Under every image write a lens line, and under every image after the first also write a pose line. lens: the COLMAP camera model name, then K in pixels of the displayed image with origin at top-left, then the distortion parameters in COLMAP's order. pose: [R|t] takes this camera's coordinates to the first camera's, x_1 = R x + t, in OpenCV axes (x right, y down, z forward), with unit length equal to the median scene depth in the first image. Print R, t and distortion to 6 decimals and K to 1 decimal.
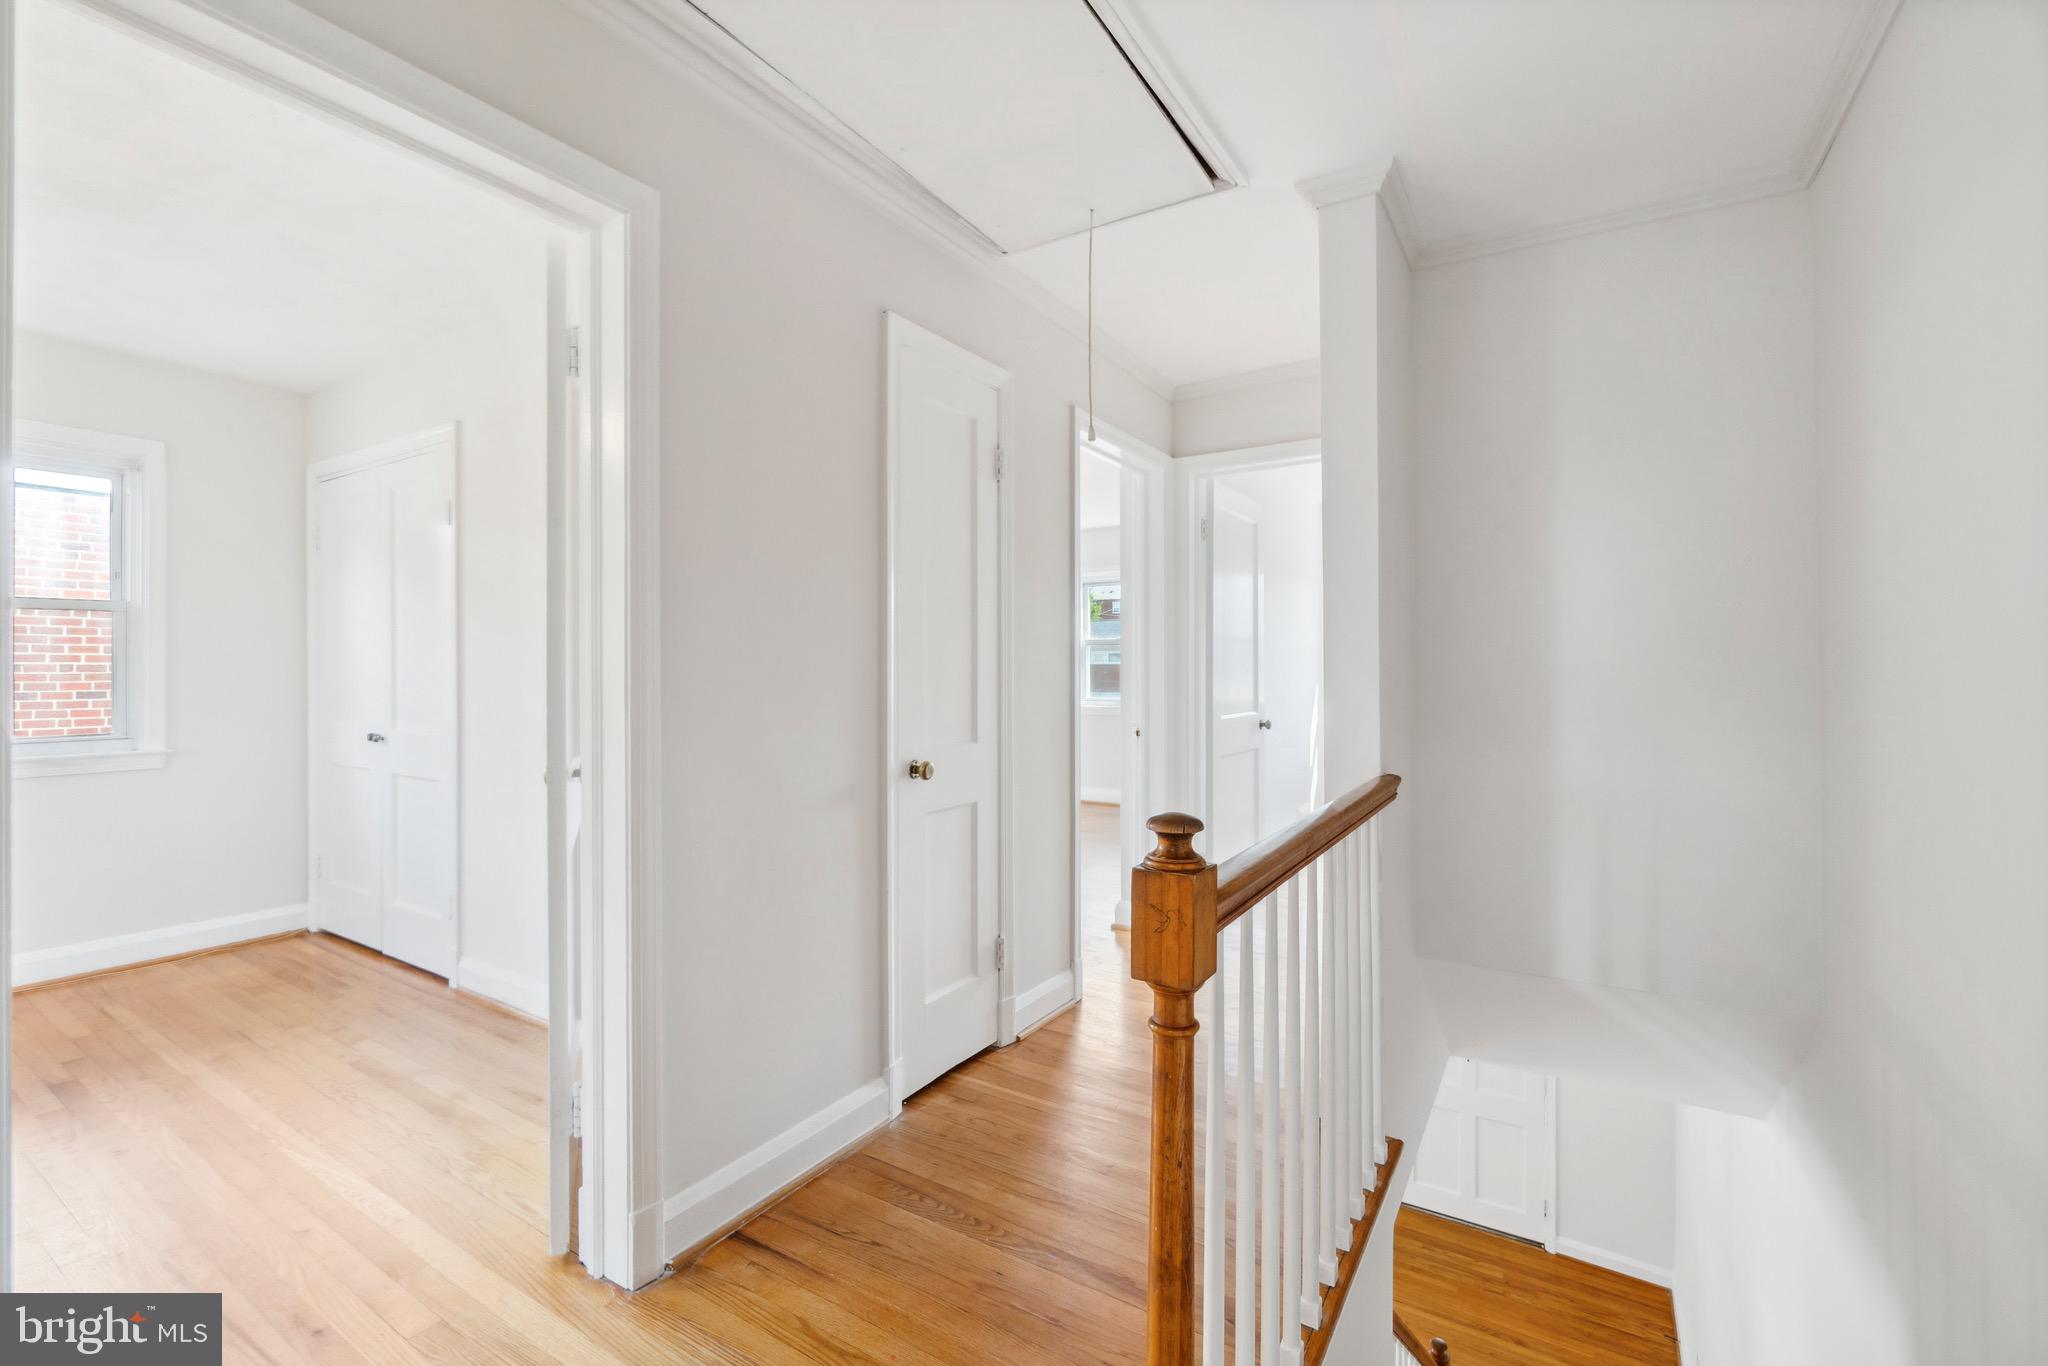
lens RADIAL K [[888.0, 0, 1016.1], [0, 888.0, 671.8], [0, 0, 1]] dist [-0.000568, 0.000545]
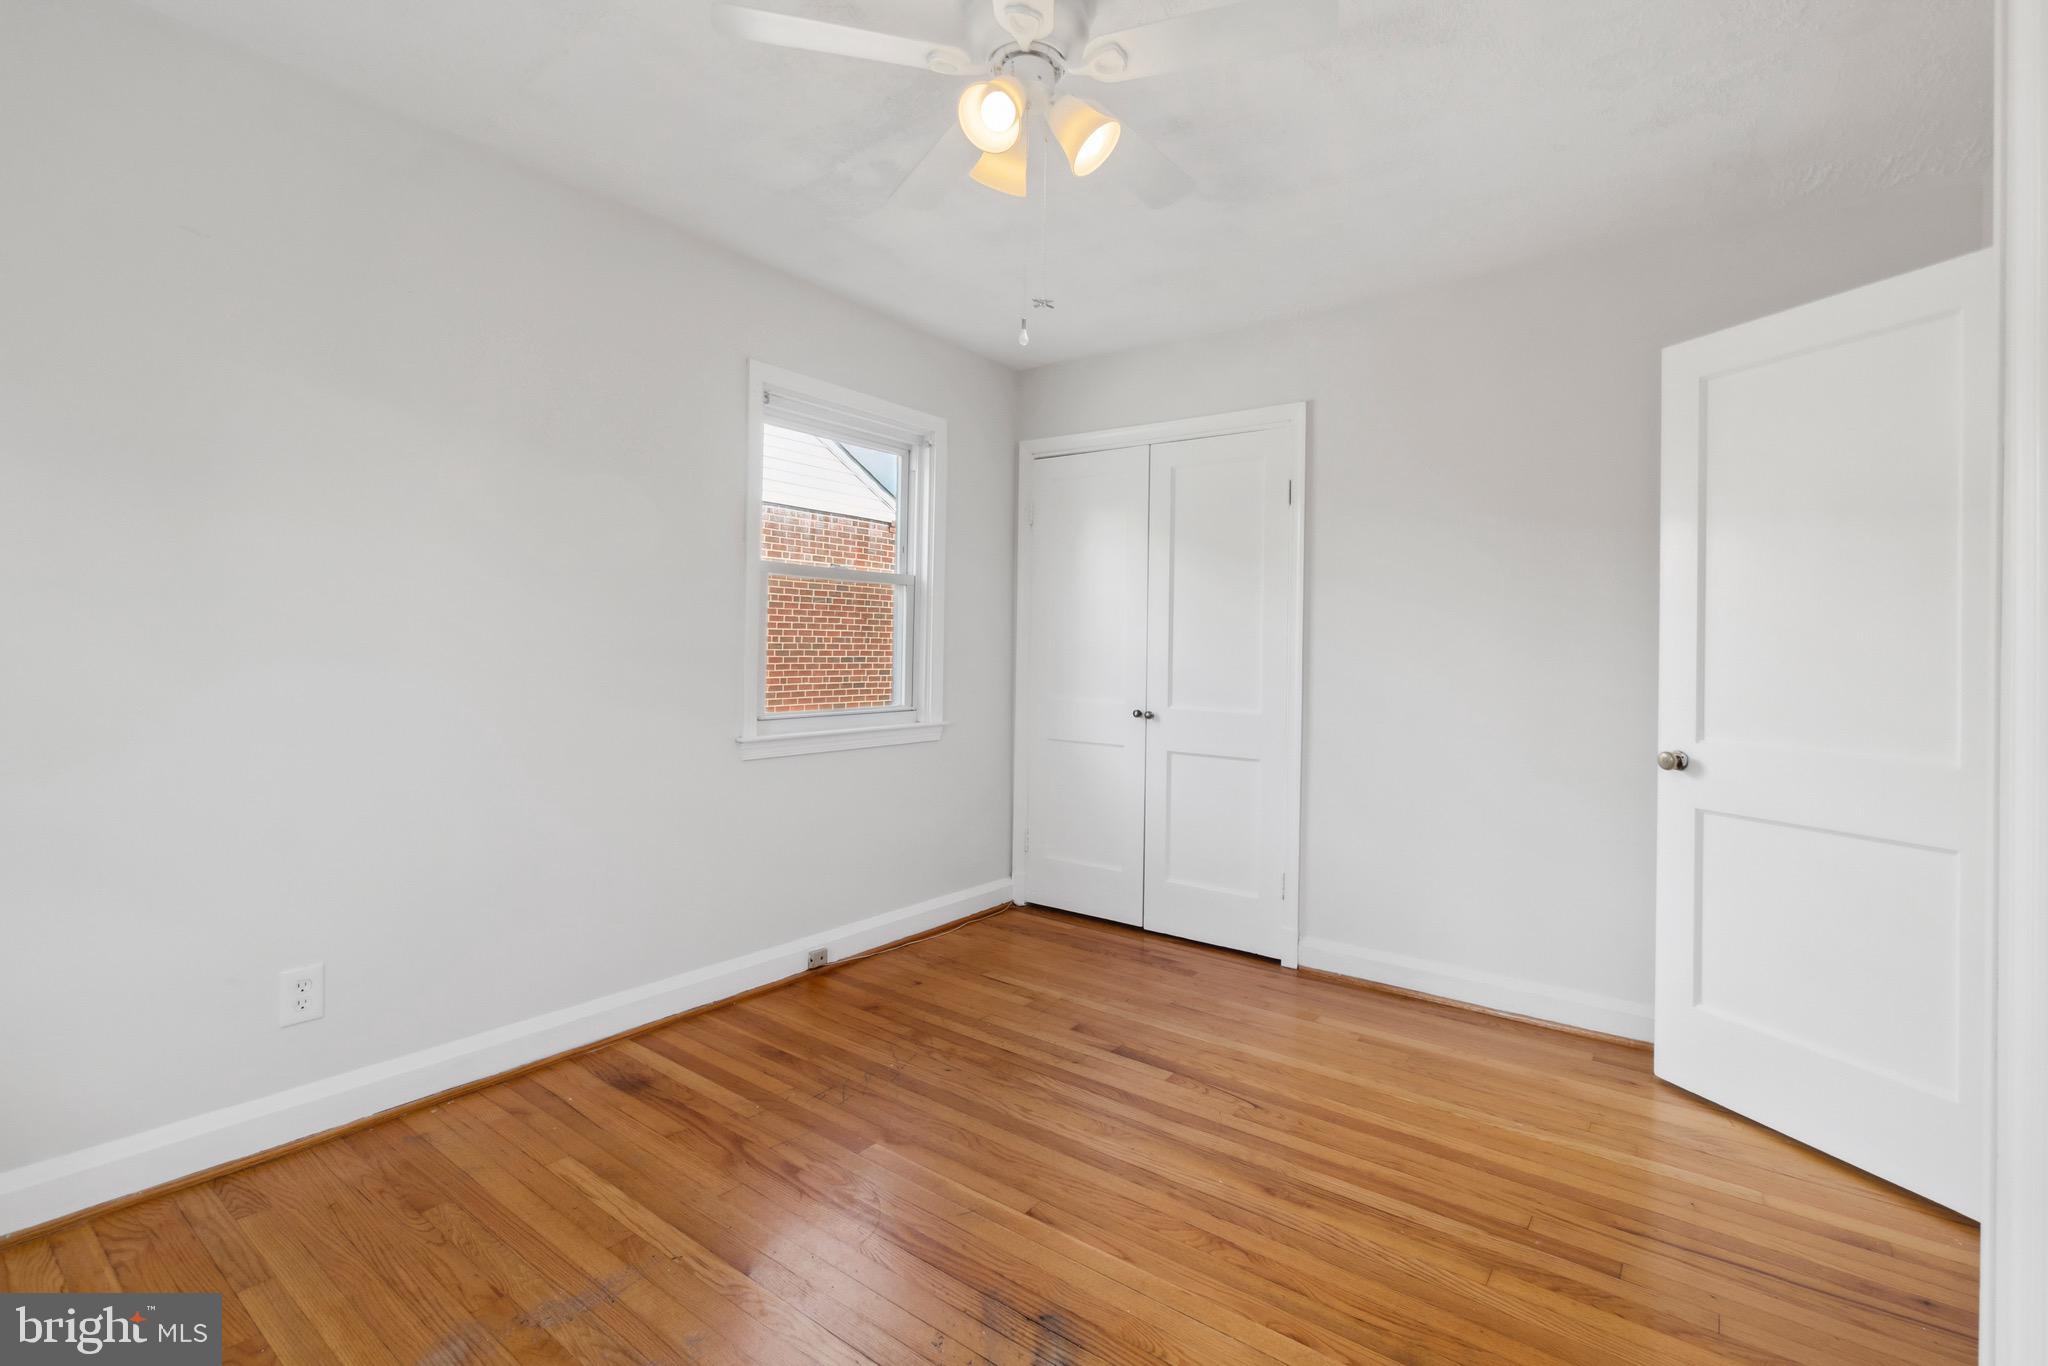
lens RADIAL K [[888.0, 0, 1058.0], [0, 888.0, 645.1], [0, 0, 1]] dist [-0.000568, 0.000545]
pose [[0.999652, 0.020285, -0.016866, -0.813794], [-0.020342, 0.999788, -0.003242, 0.000298], [0.016796, 0.003584, 0.999853, -0.009960]]
